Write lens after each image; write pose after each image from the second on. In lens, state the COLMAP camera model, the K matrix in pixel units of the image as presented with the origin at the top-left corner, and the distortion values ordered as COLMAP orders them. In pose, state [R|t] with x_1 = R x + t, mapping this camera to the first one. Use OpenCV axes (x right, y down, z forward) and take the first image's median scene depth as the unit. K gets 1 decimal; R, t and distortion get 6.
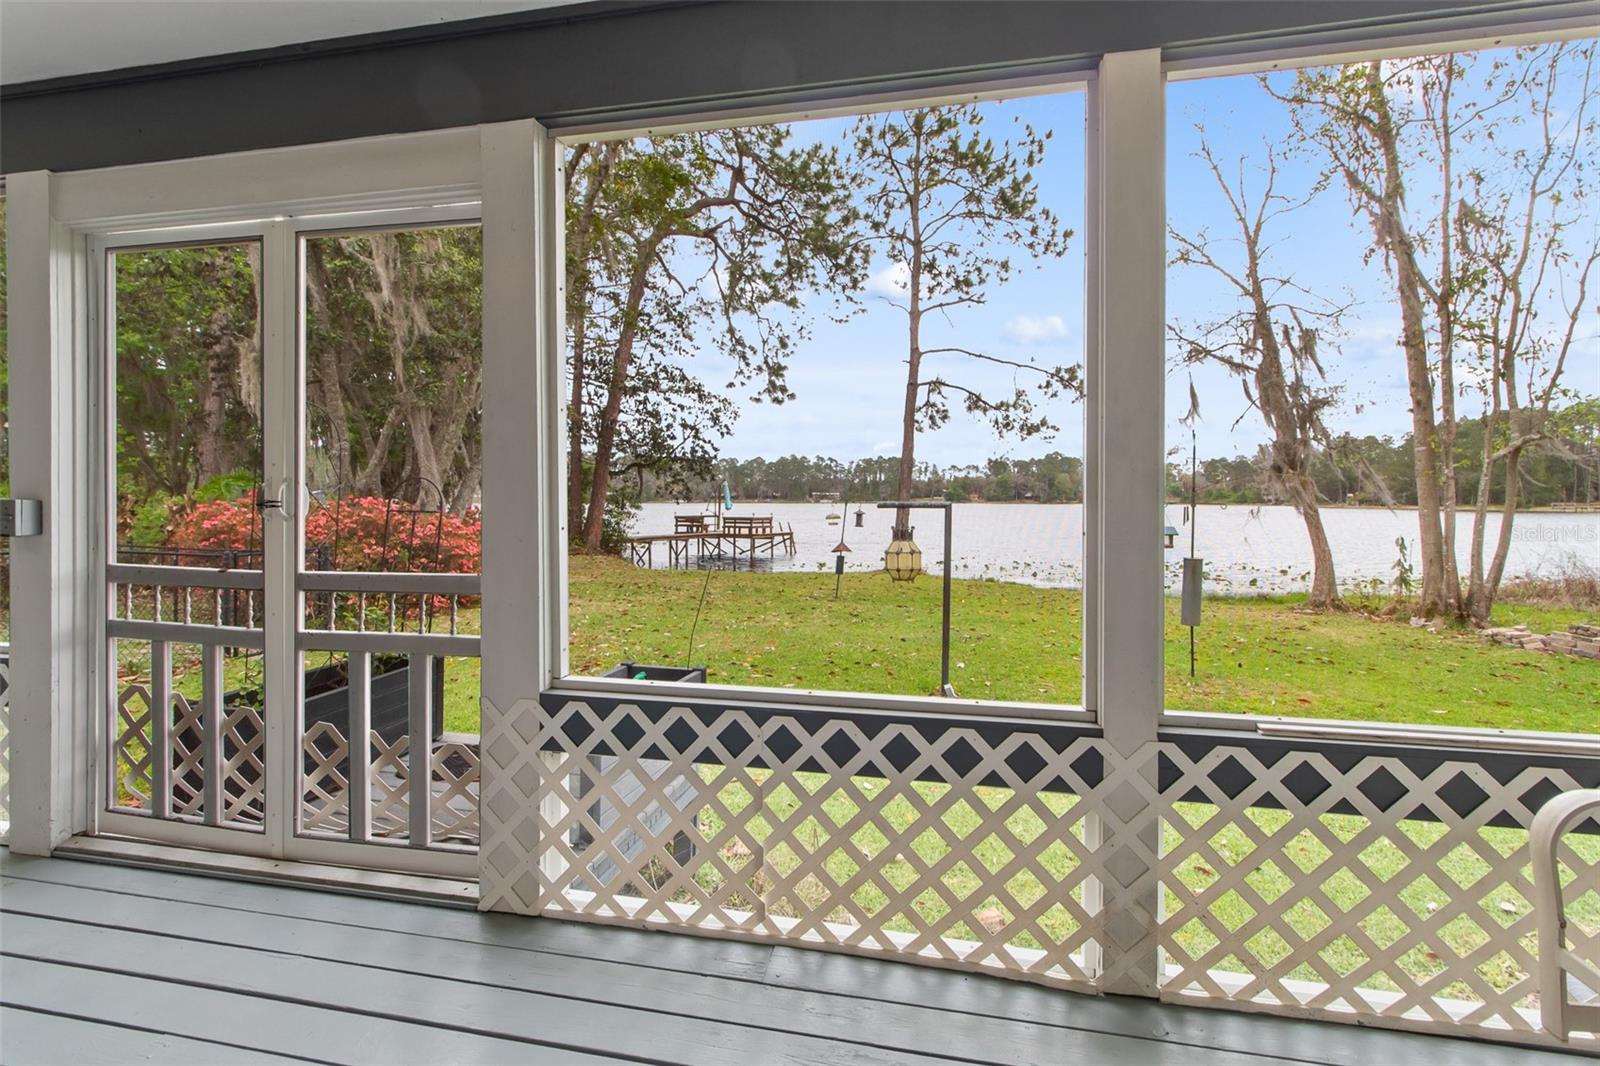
lens RADIAL K [[753.1, 0, 803.0], [0, 753.1, 501.9], [0, 0, 1]] dist [0.003148, 0.000431]
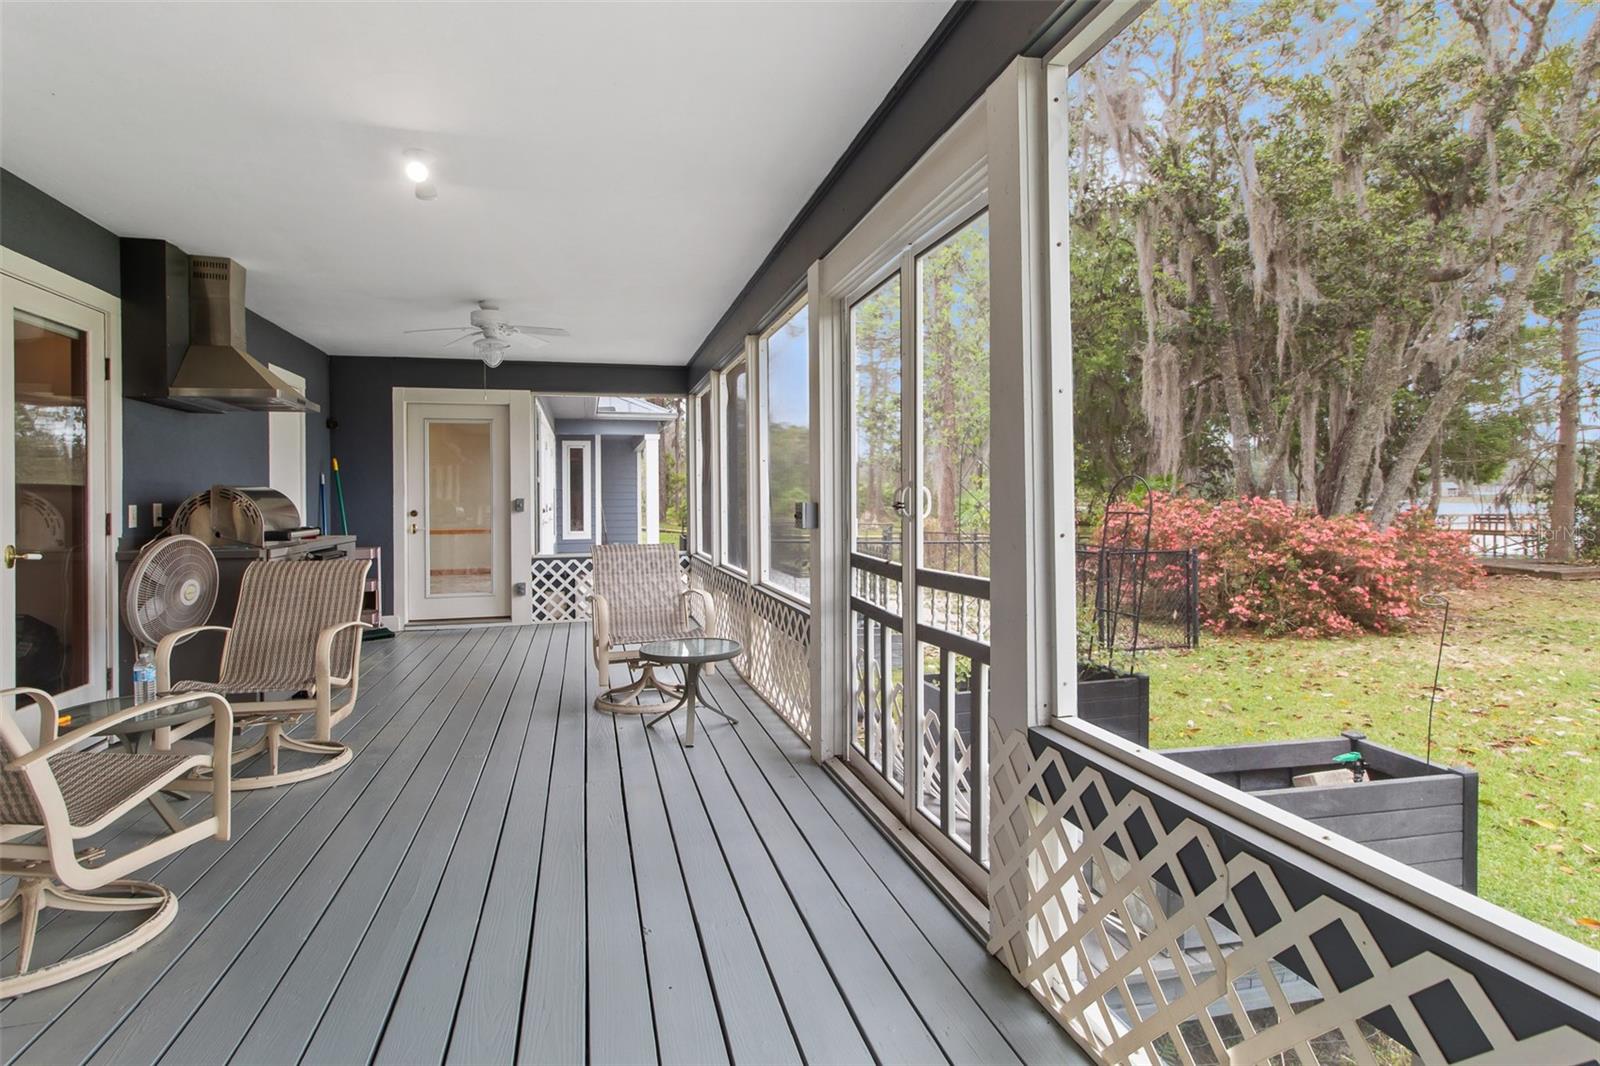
lens RADIAL K [[832.2, 0, 800.7], [0, 832.2, 505.8], [0, 0, 1]] dist [-0.000324, -0.000224]
pose [[0.452855, 0.001394, -0.891583, 0.309195], [0.002528, 0.999993, 0.002847, -0.000894], [0.891581, -0.003543, 0.452848, 0.287065]]
